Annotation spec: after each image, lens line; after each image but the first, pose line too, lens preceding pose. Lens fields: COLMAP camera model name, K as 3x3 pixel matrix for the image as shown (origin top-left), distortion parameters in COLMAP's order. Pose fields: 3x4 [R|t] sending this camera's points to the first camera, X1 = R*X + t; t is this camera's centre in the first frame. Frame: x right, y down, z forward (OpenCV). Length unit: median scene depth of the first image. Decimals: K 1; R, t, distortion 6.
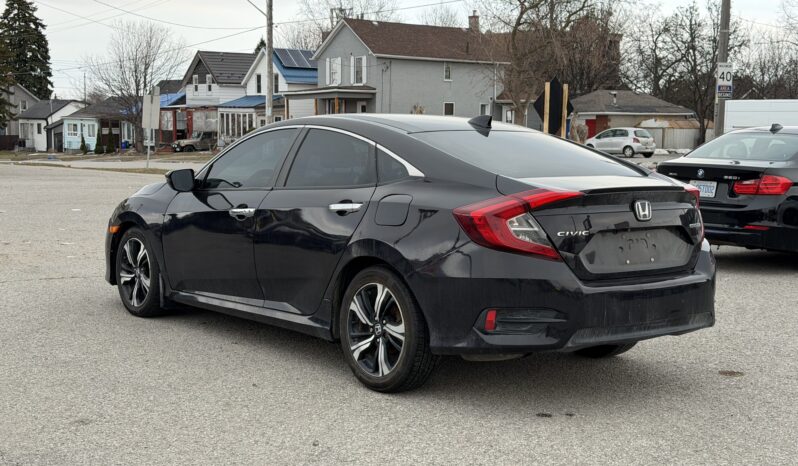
lens RADIAL K [[1118.1, 0, 394.7], [0, 1118.1, 233.0], [0, 0, 1]] dist [0.100583, 0.000000]
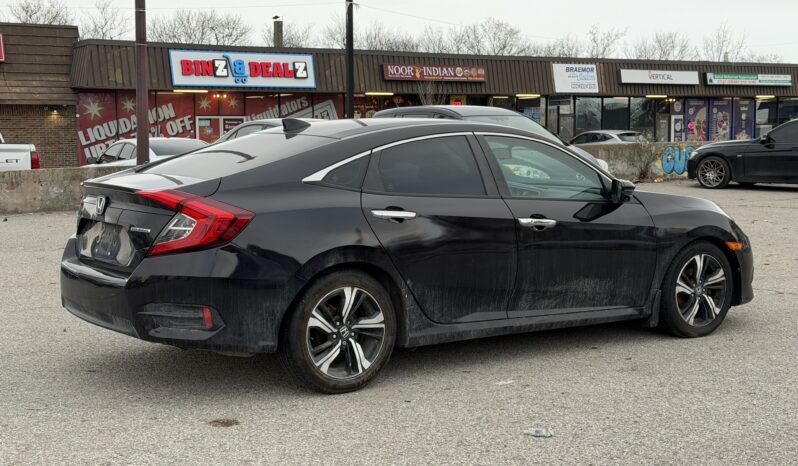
lens RADIAL K [[1118.1, 0, 402.3], [0, 1118.1, 233.6], [0, 0, 1]] dist [0.100583, 0.000000]
pose [[-0.064023, 0.084559, -0.994360, 1.211146], [-0.093471, 0.991515, 0.090335, -0.112036], [0.993561, 0.098727, -0.055576, 1.274339]]
